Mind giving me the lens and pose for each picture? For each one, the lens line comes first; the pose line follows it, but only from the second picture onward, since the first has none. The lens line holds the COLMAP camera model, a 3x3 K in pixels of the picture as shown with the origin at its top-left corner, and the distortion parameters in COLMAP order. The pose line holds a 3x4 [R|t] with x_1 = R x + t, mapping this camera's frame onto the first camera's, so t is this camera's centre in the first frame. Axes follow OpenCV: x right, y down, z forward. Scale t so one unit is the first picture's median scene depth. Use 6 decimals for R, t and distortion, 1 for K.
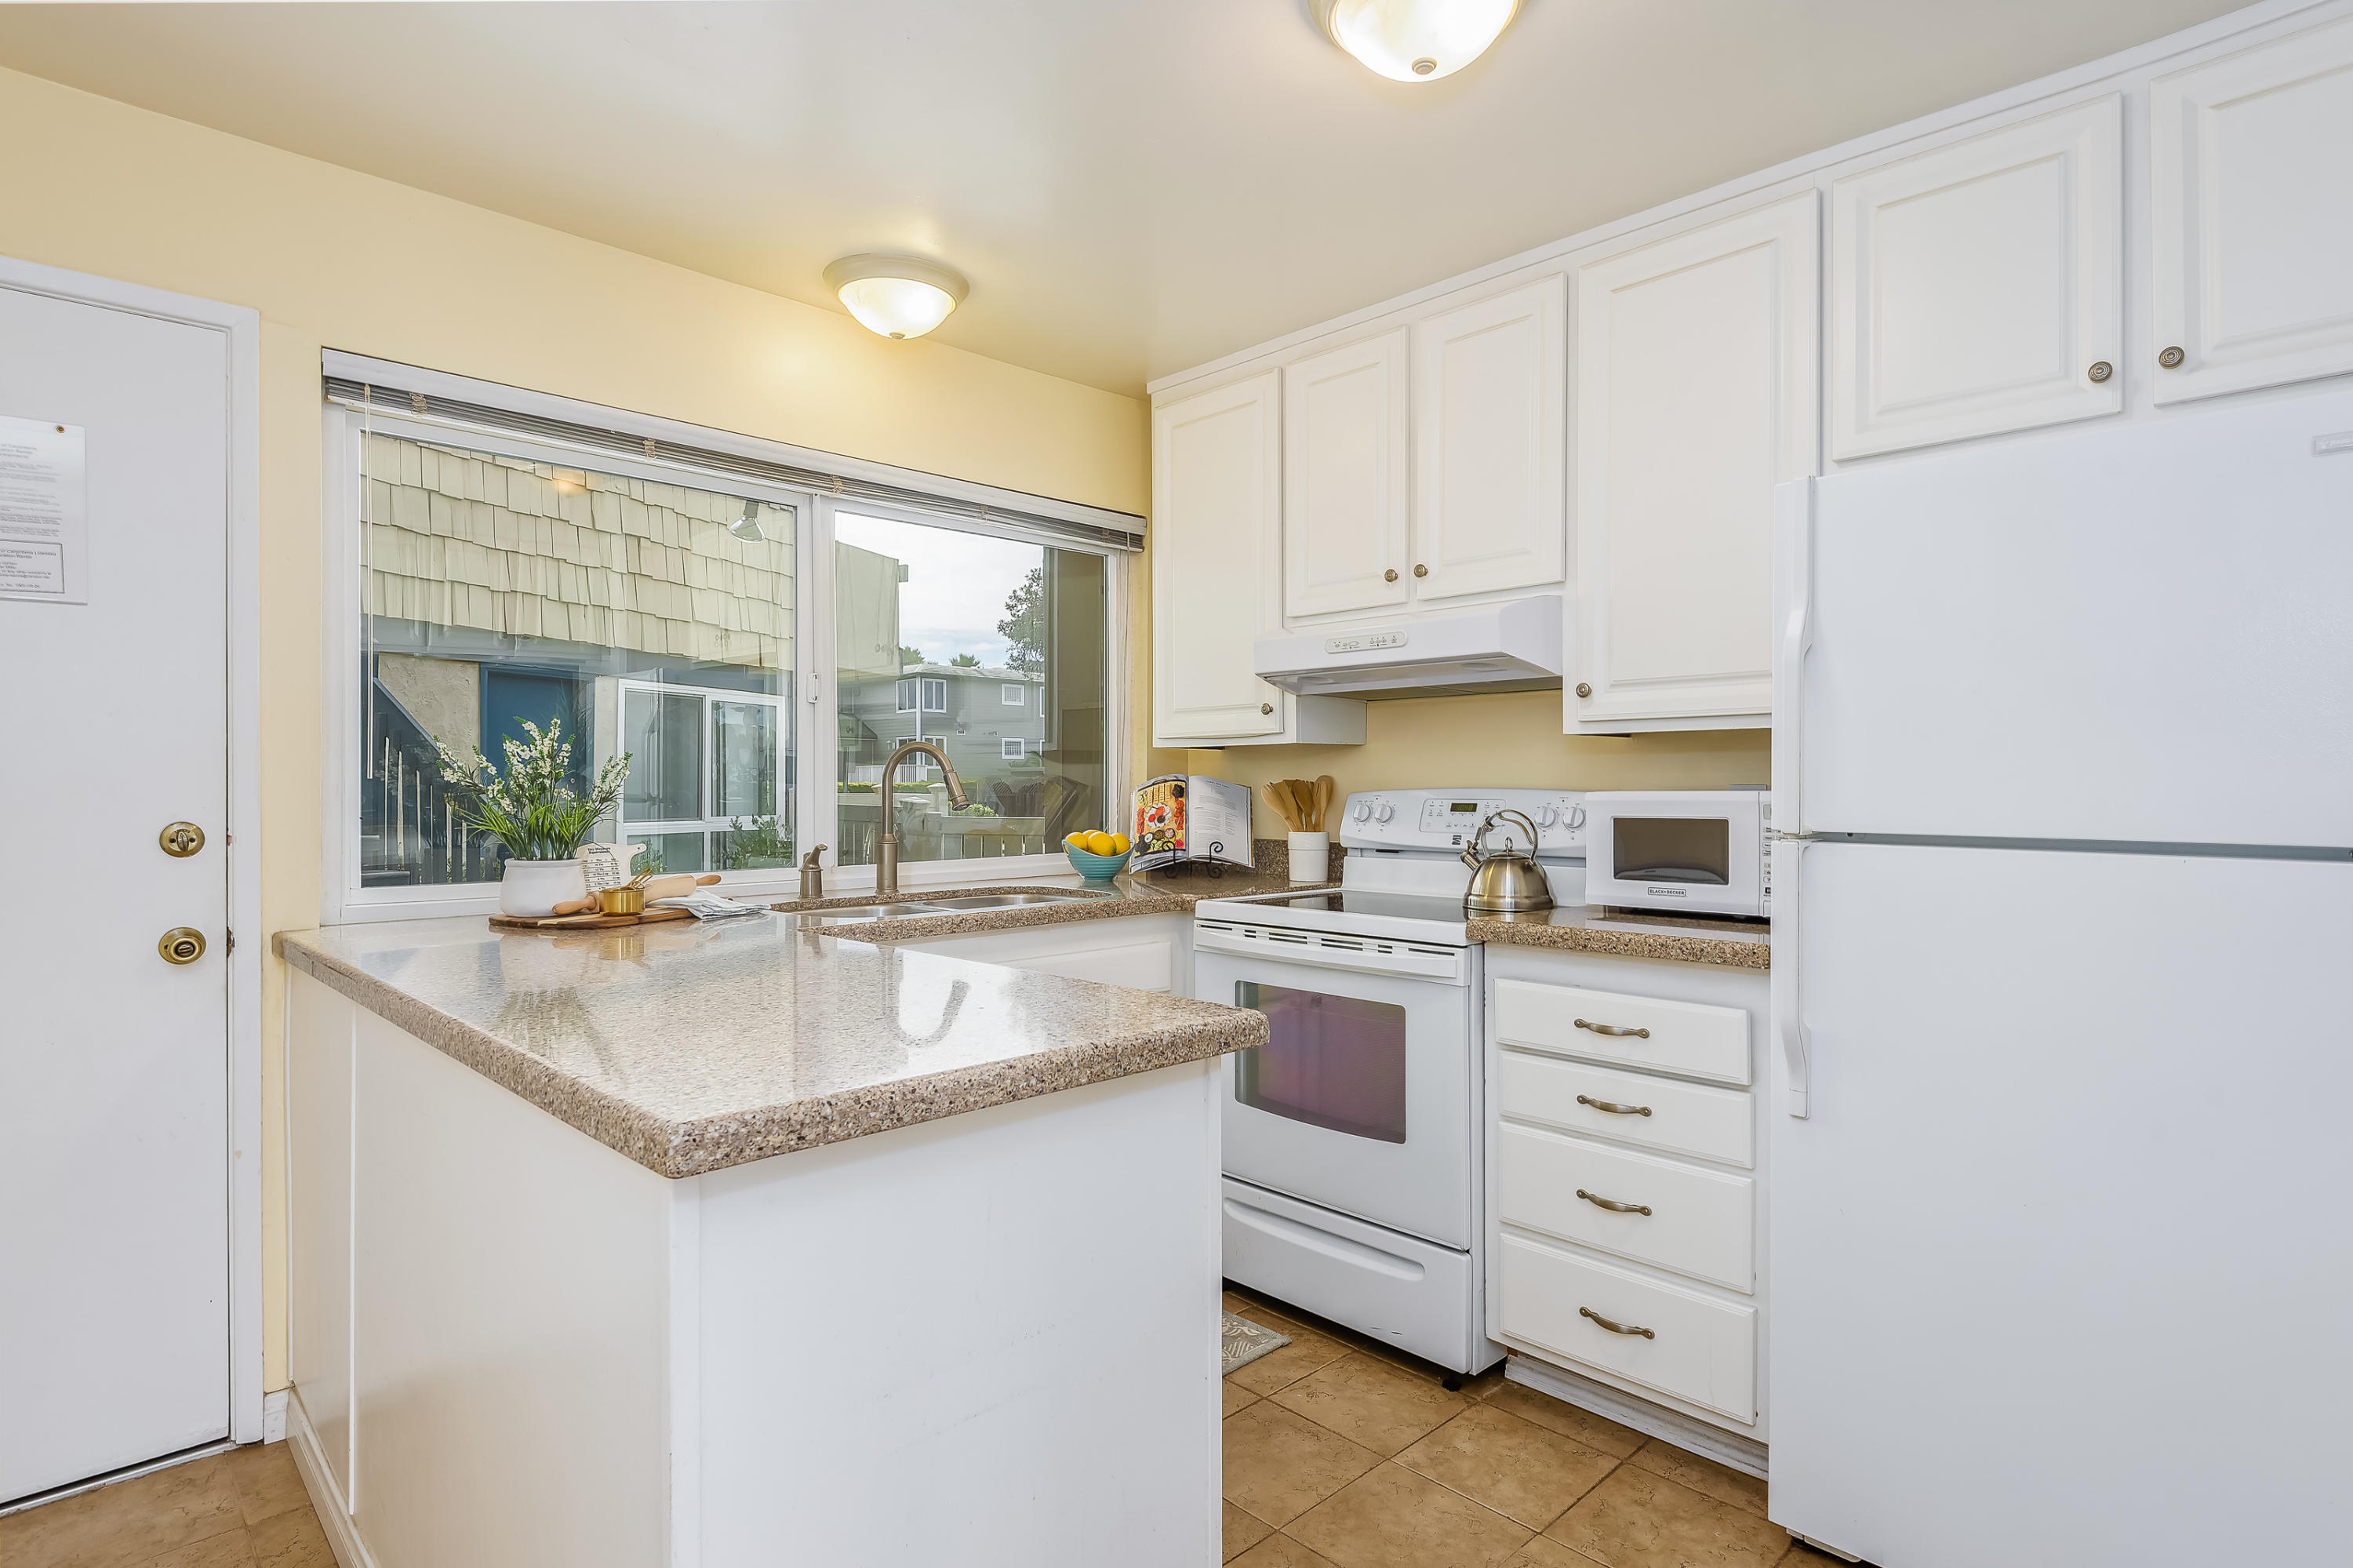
lens RADIAL K [[1211.2, 0, 1185.9], [0, 1211.2, 791.6], [0, 0, 1]] dist [0.010850, -0.003365]
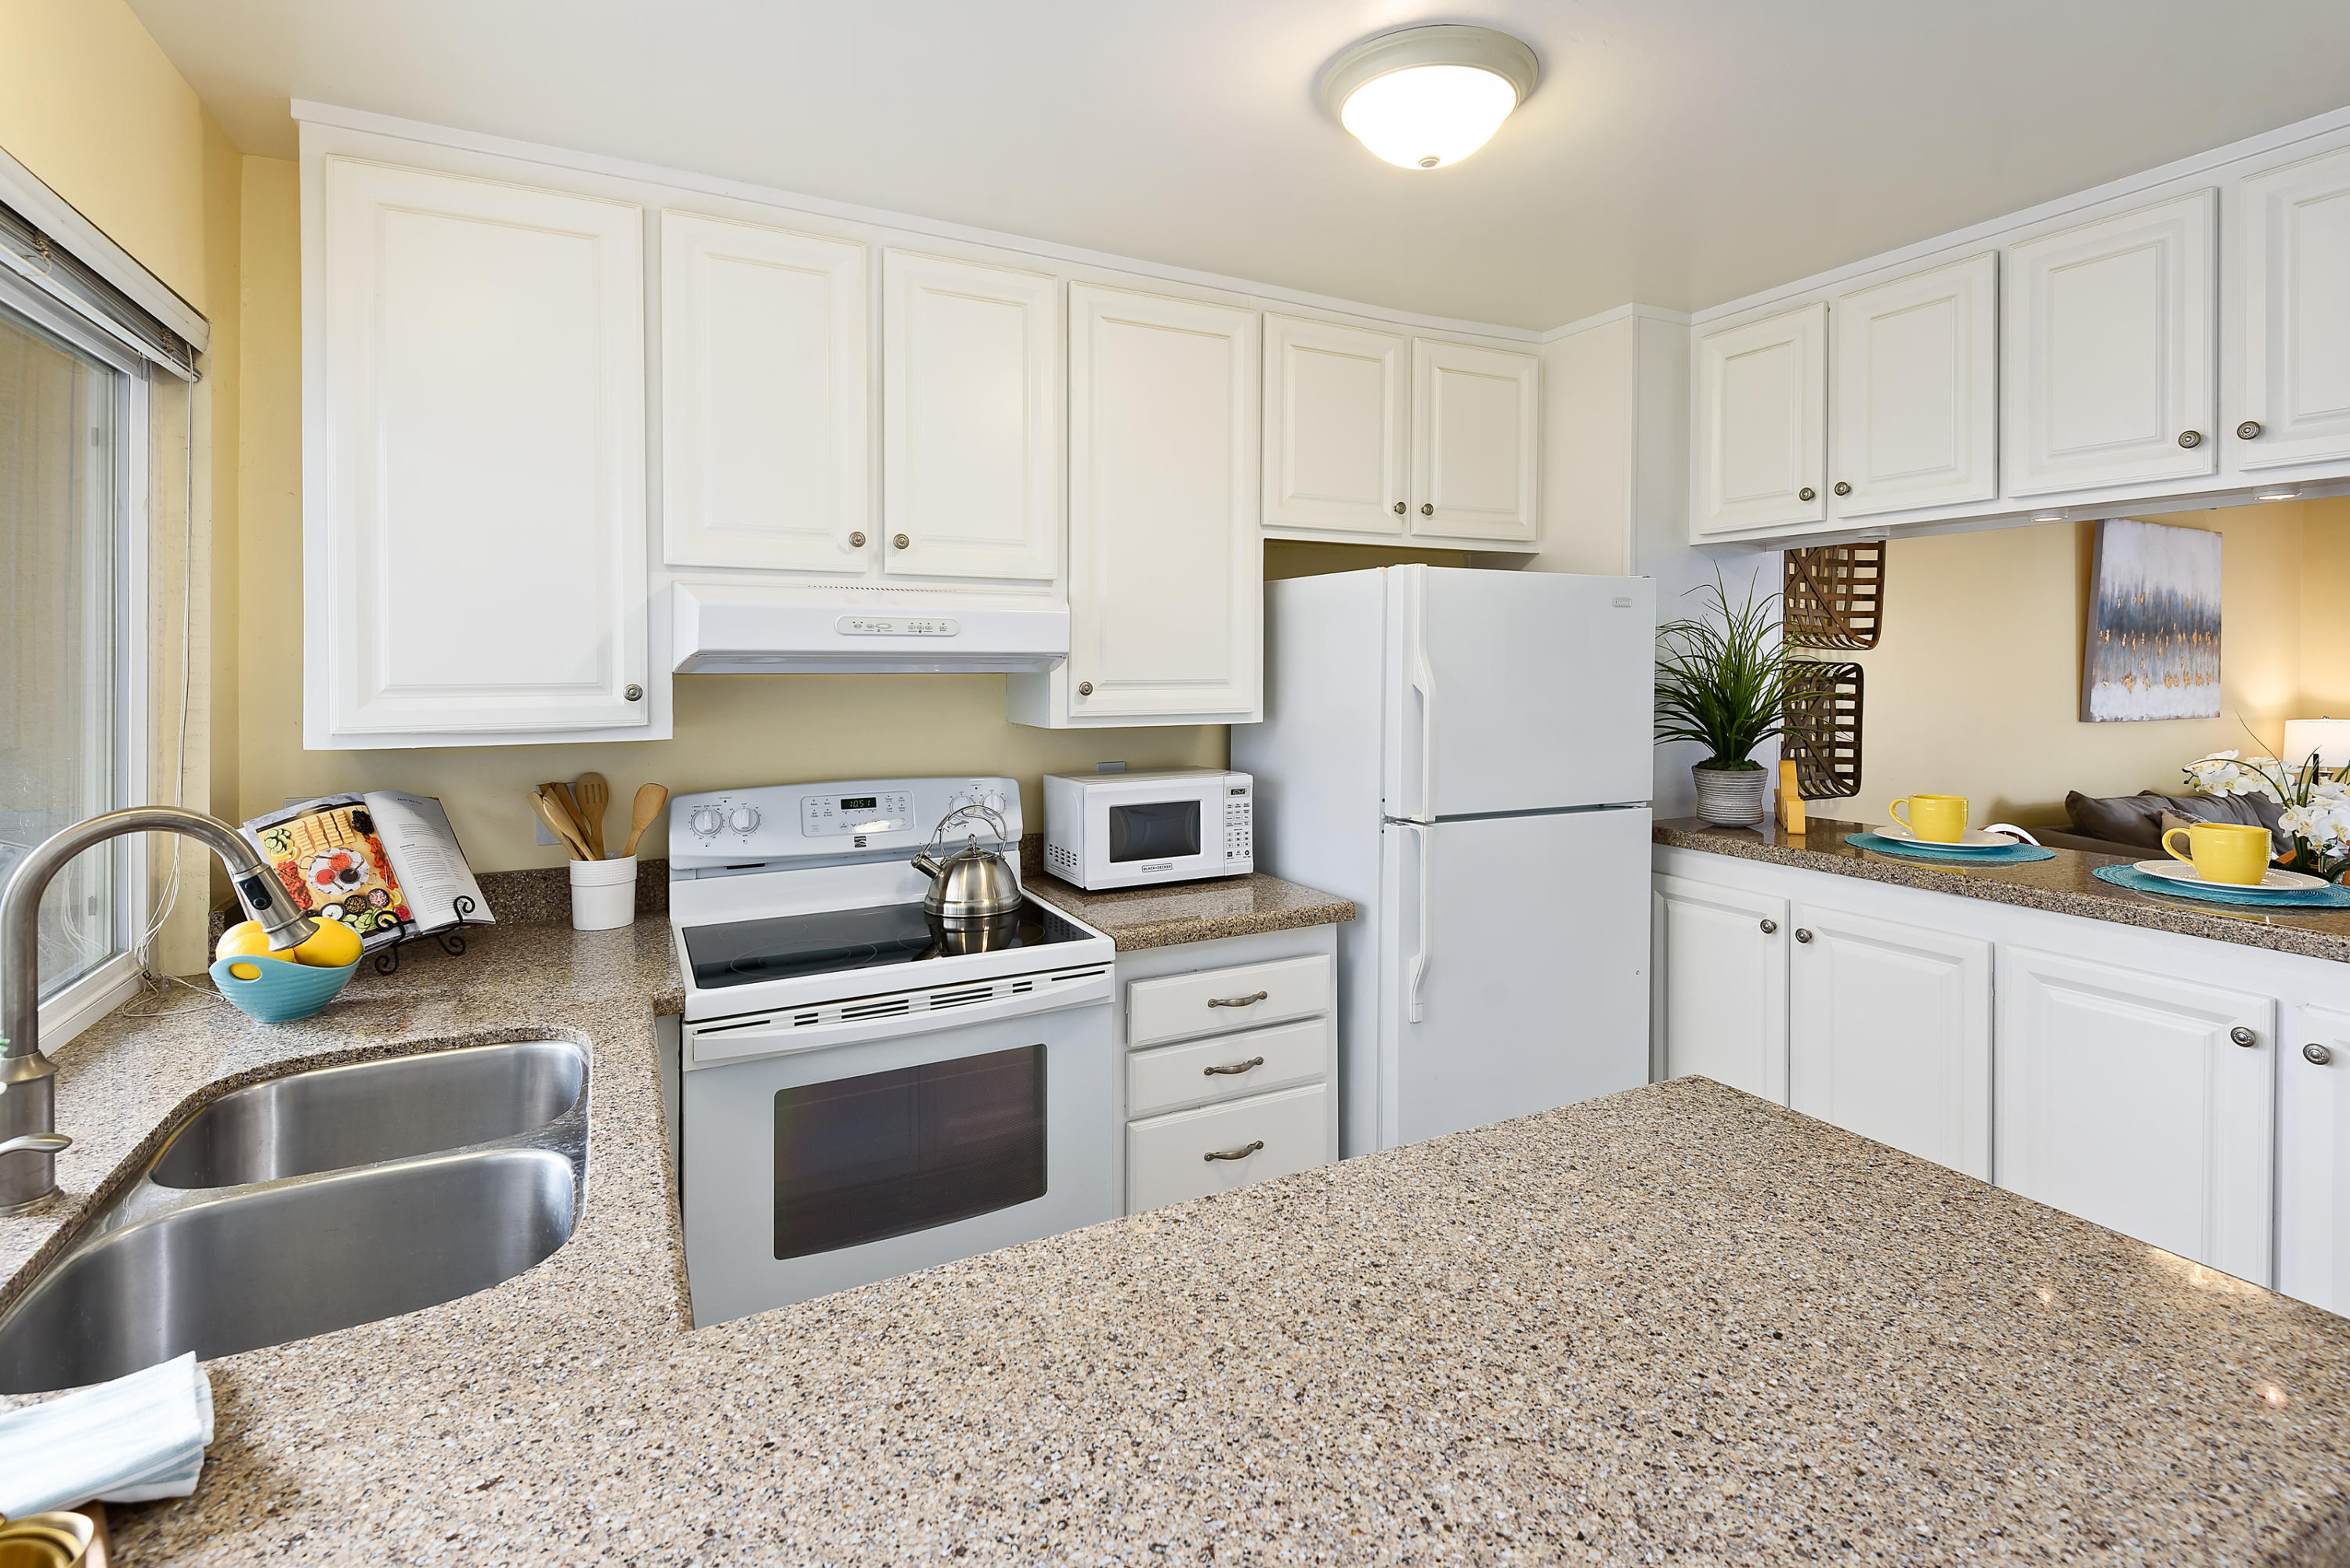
lens RADIAL K [[1054.0, 0, 1158.2], [0, 1054.0, 687.1], [0, 0, 1]] dist [0.016867, -0.001136]
pose [[0.308006, -0.014528, 0.951273, -0.513009], [0.009598, 0.999880, 0.012163, -0.093336], [-0.951336, 0.005384, 0.308109, 0.639032]]
